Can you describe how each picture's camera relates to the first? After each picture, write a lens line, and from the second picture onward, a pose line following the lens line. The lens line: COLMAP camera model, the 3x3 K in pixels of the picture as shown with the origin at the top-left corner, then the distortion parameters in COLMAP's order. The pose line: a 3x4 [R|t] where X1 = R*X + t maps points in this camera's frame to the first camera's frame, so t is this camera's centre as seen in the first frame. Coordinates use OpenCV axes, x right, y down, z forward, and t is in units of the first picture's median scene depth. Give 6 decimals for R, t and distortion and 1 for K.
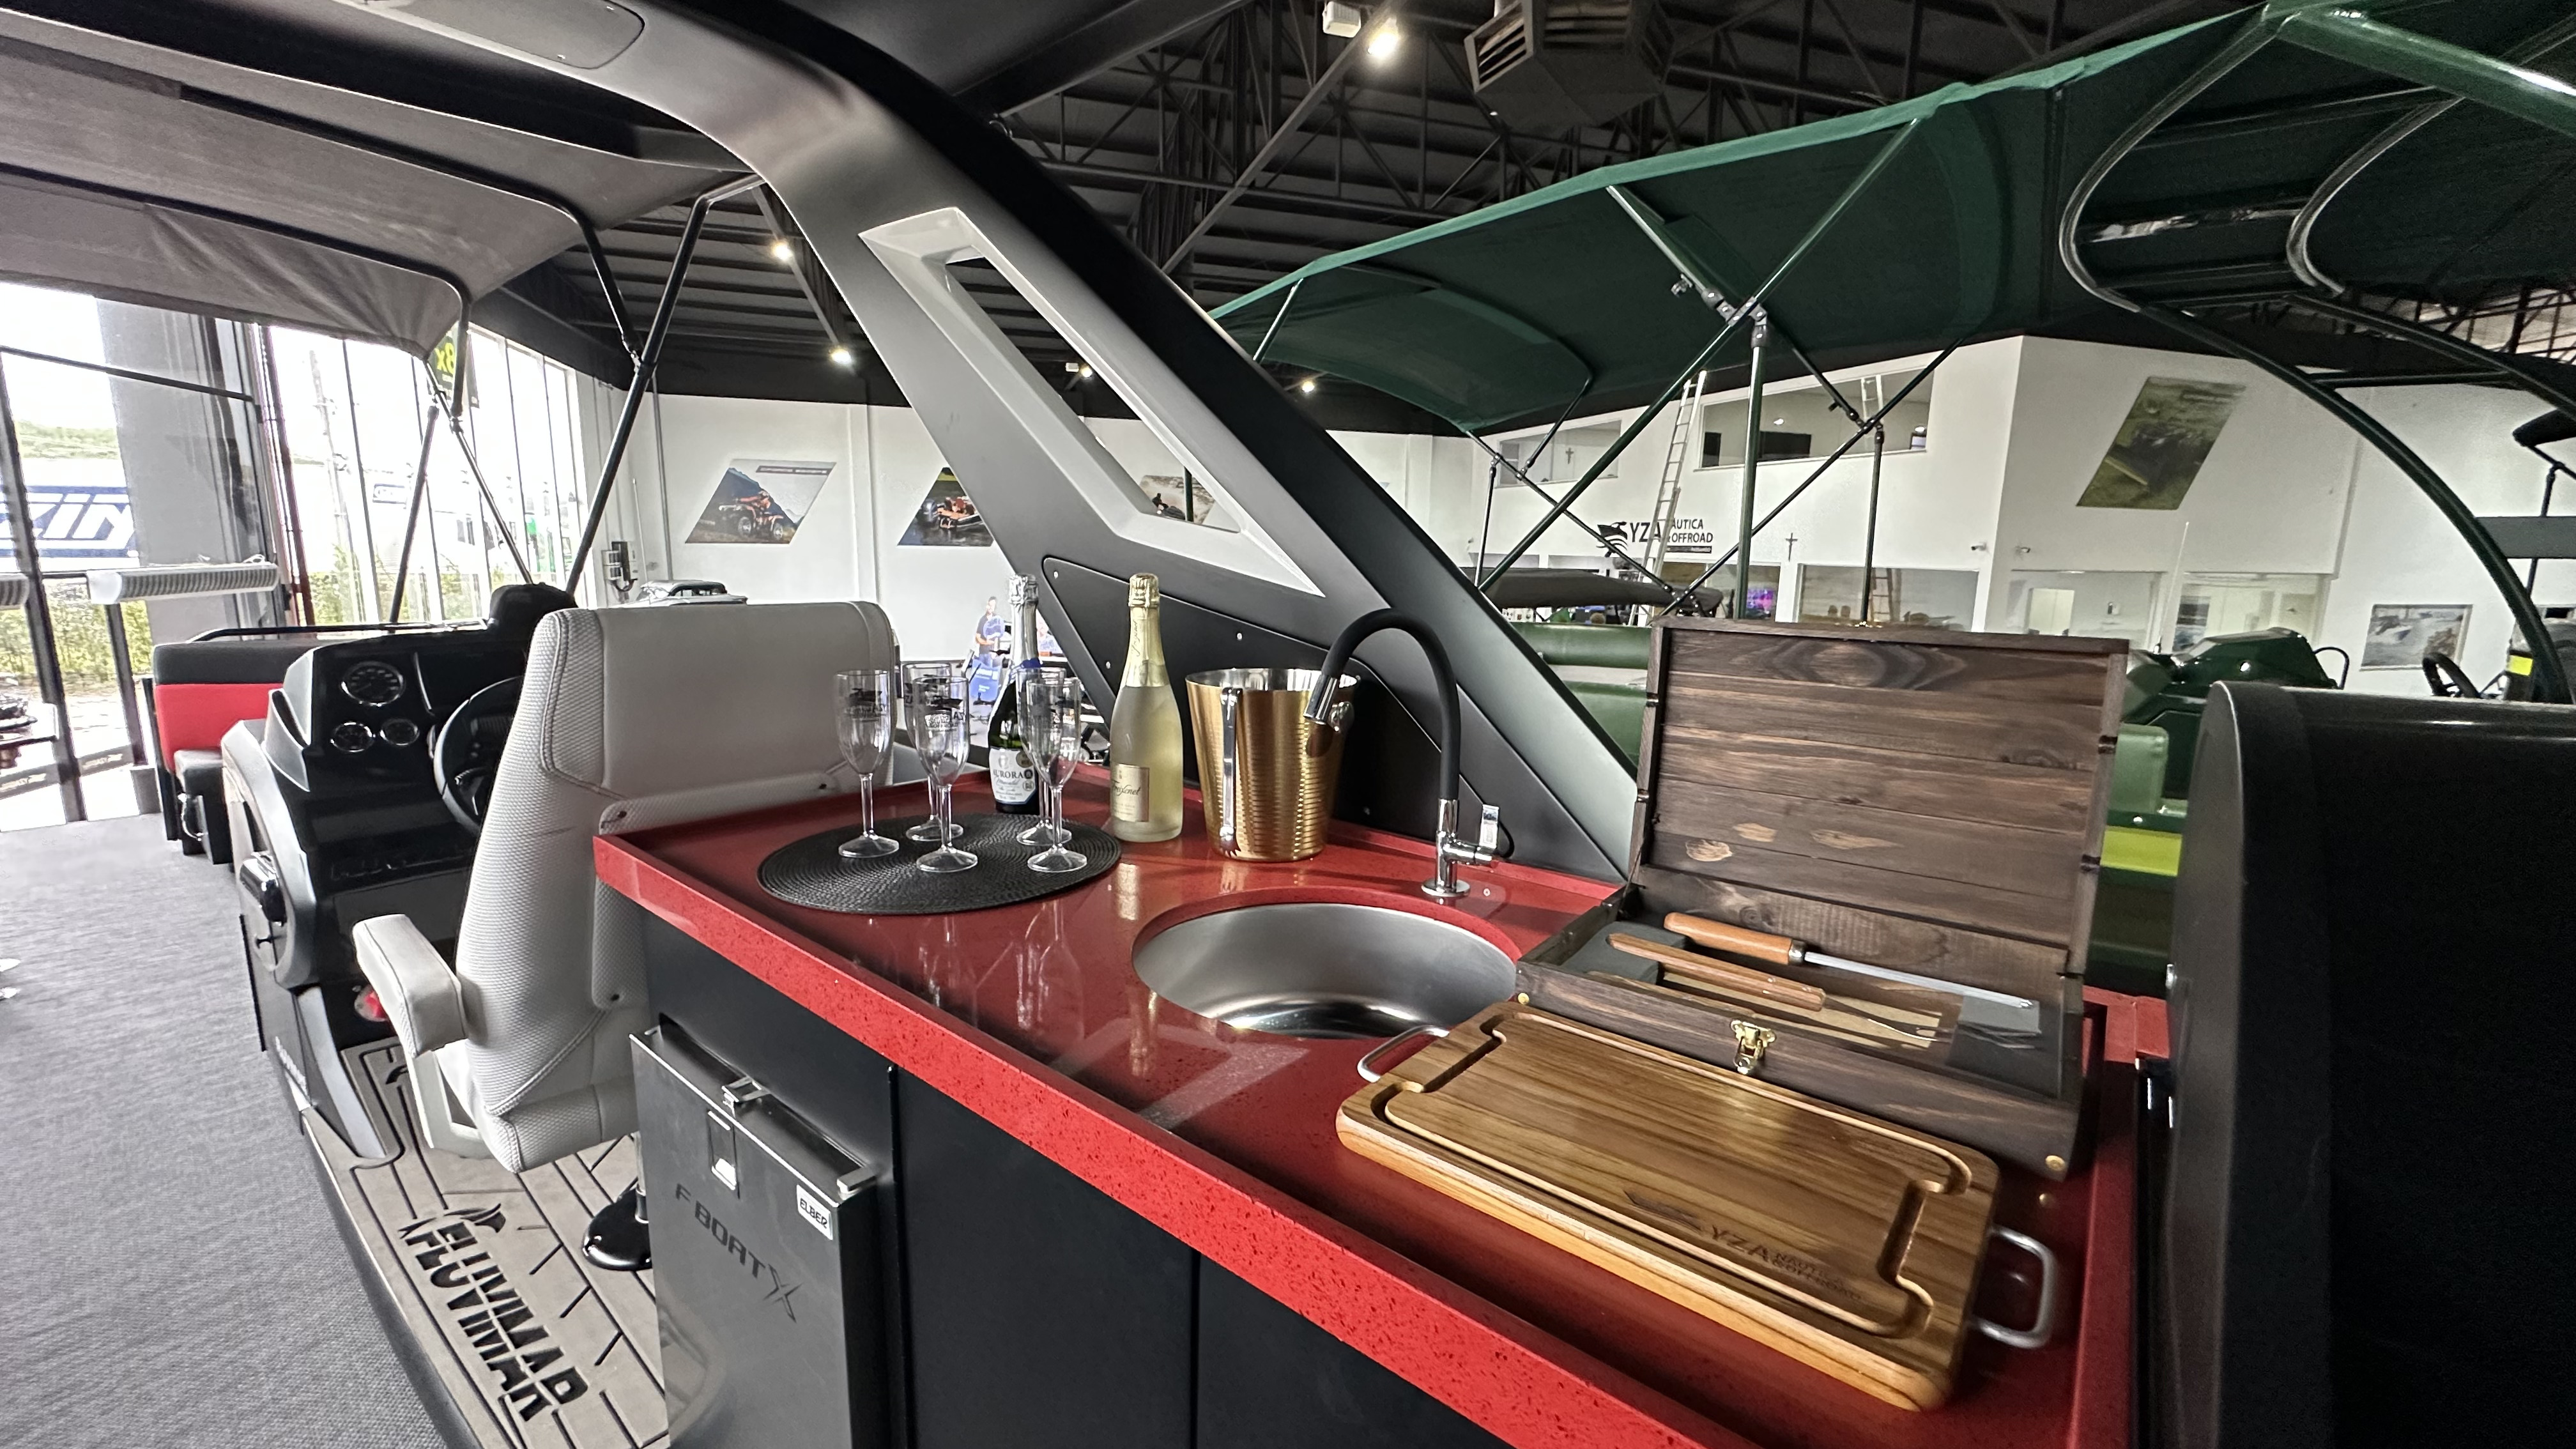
lens RADIAL K [[1027.7, 0, 1286.1], [0, 1027.7, 717.5], [0, 0, 1]] dist [-0.002996, 0.000533]
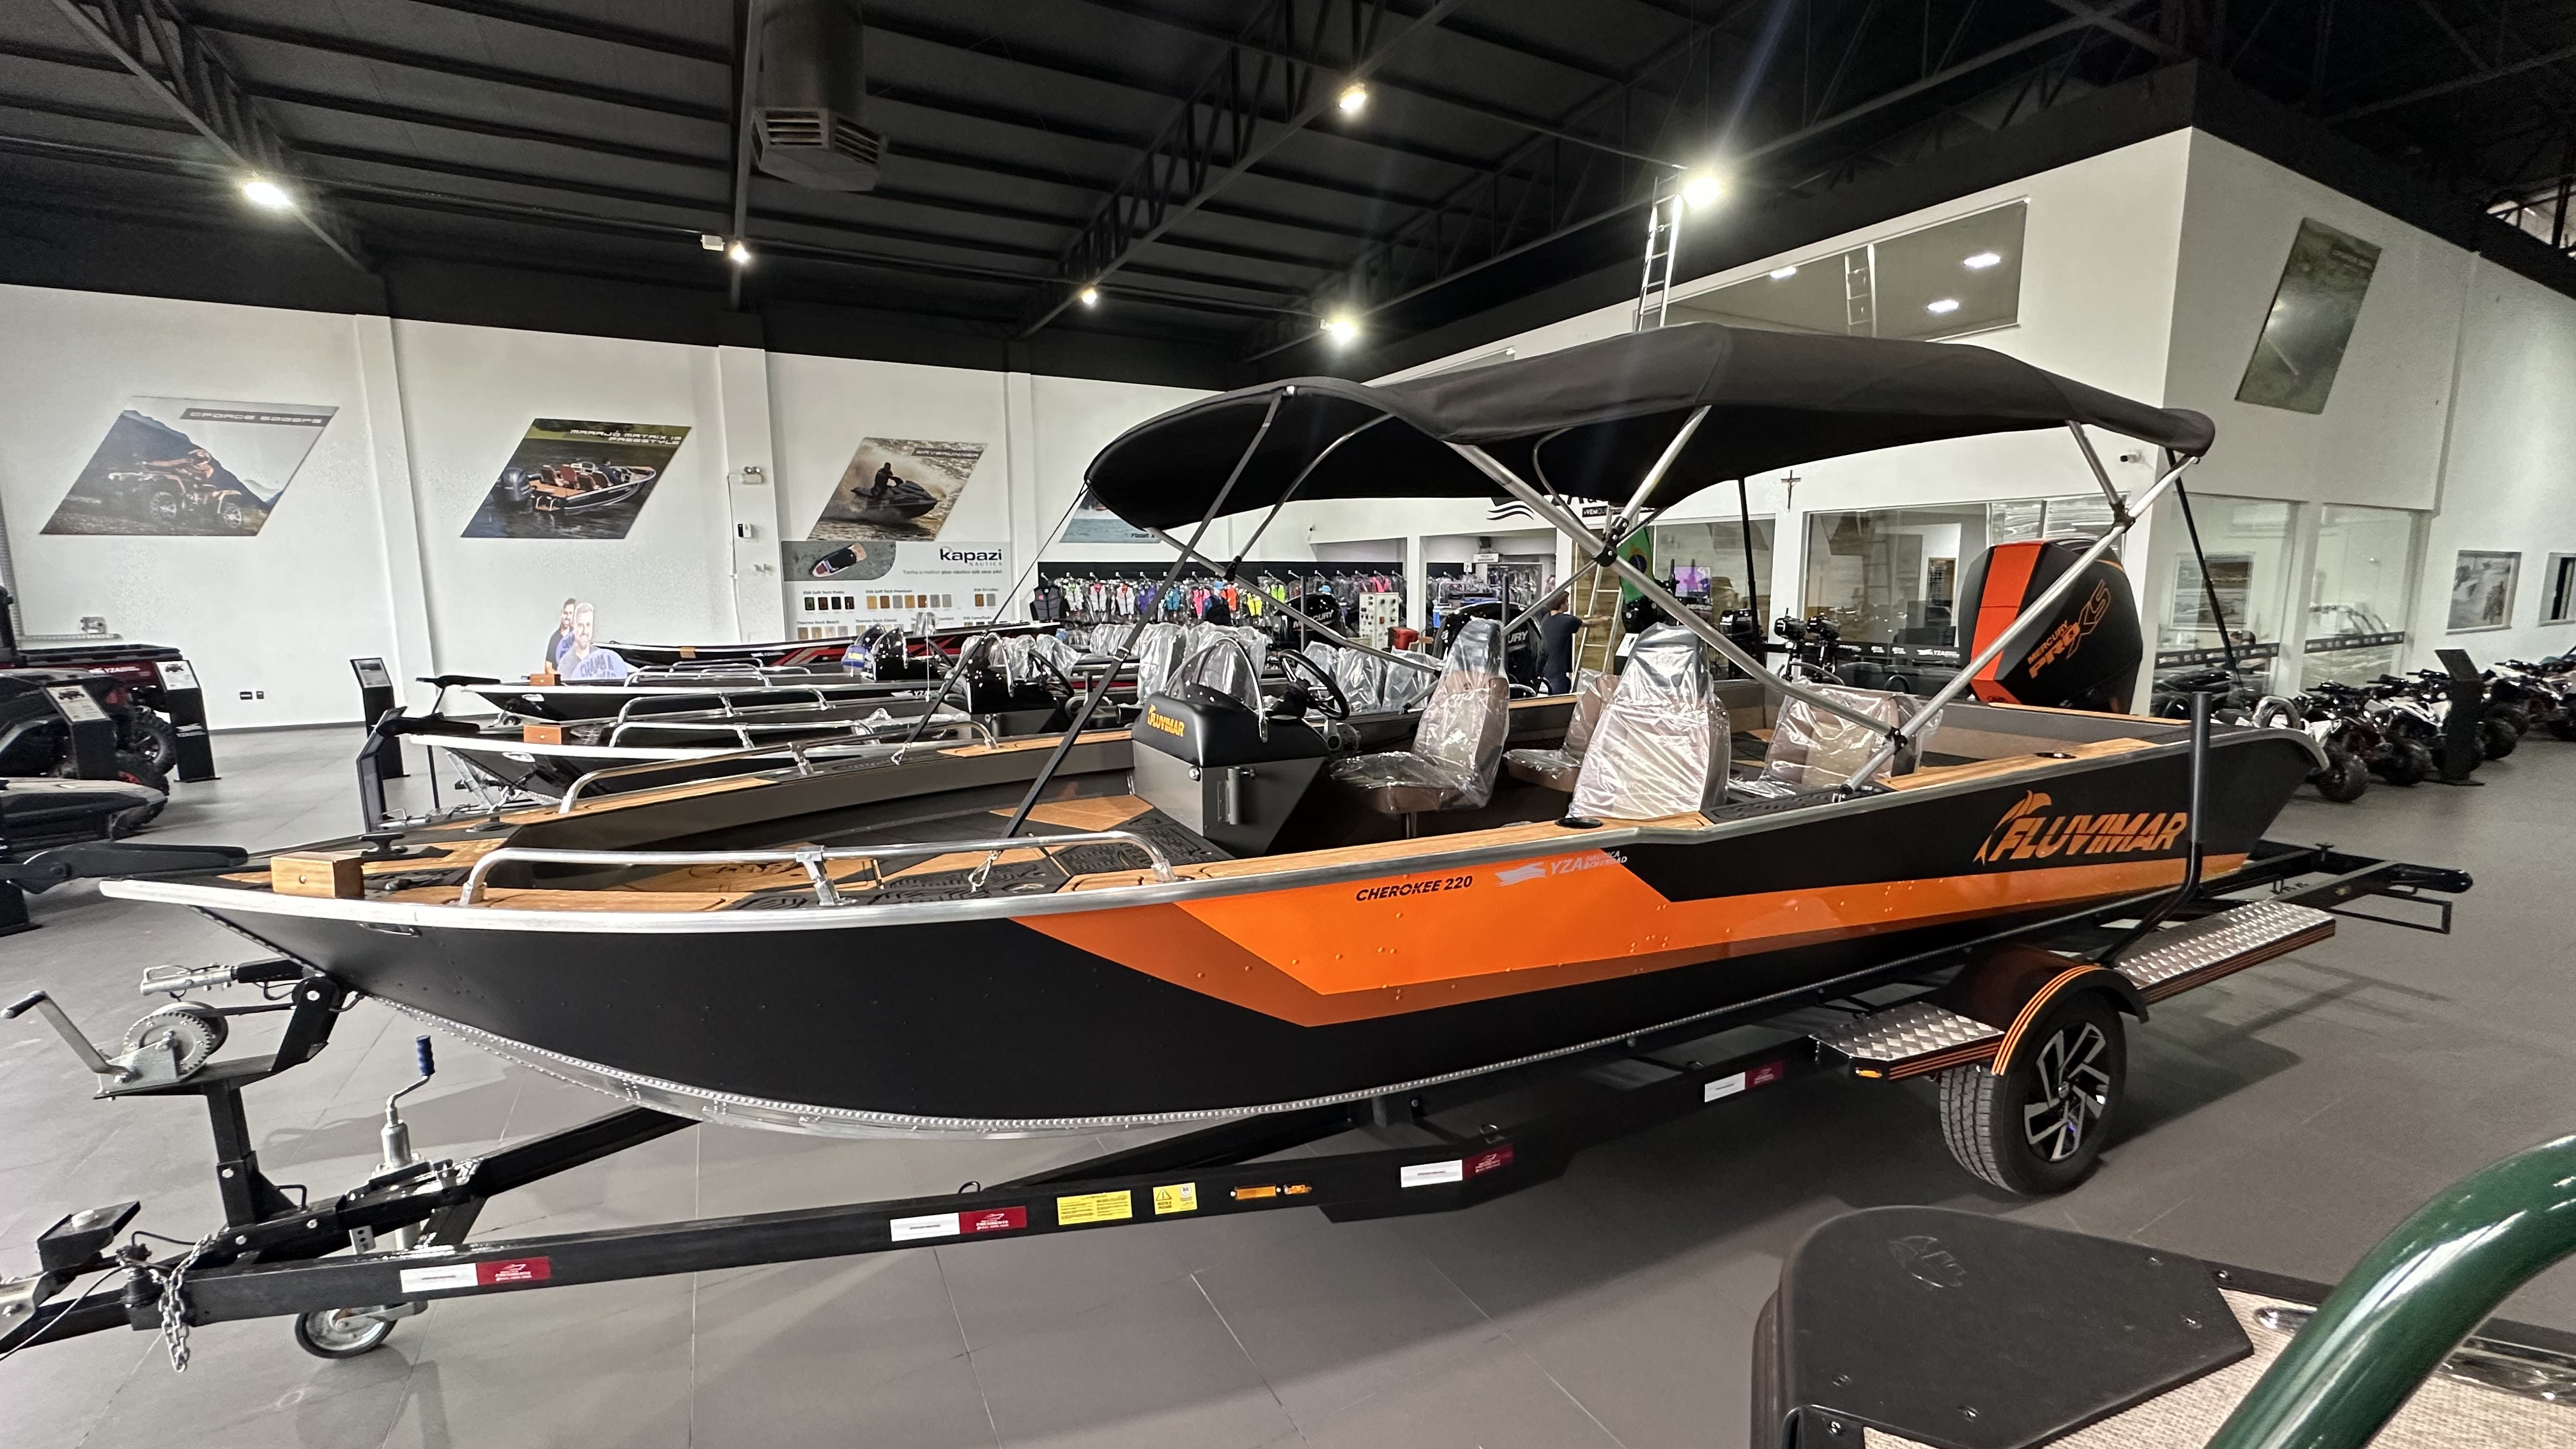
lens RADIAL K [[1027.7, 0, 1286.1], [0, 1027.7, 717.5], [0, 0, 1]] dist [-0.002996, 0.000533]
pose [[0.982222, -0.049936, 0.180957, 0.010388], [0.056166, 0.997987, -0.029464, -0.006418], [-0.179122, 0.039104, 0.983050, 0.289371]]
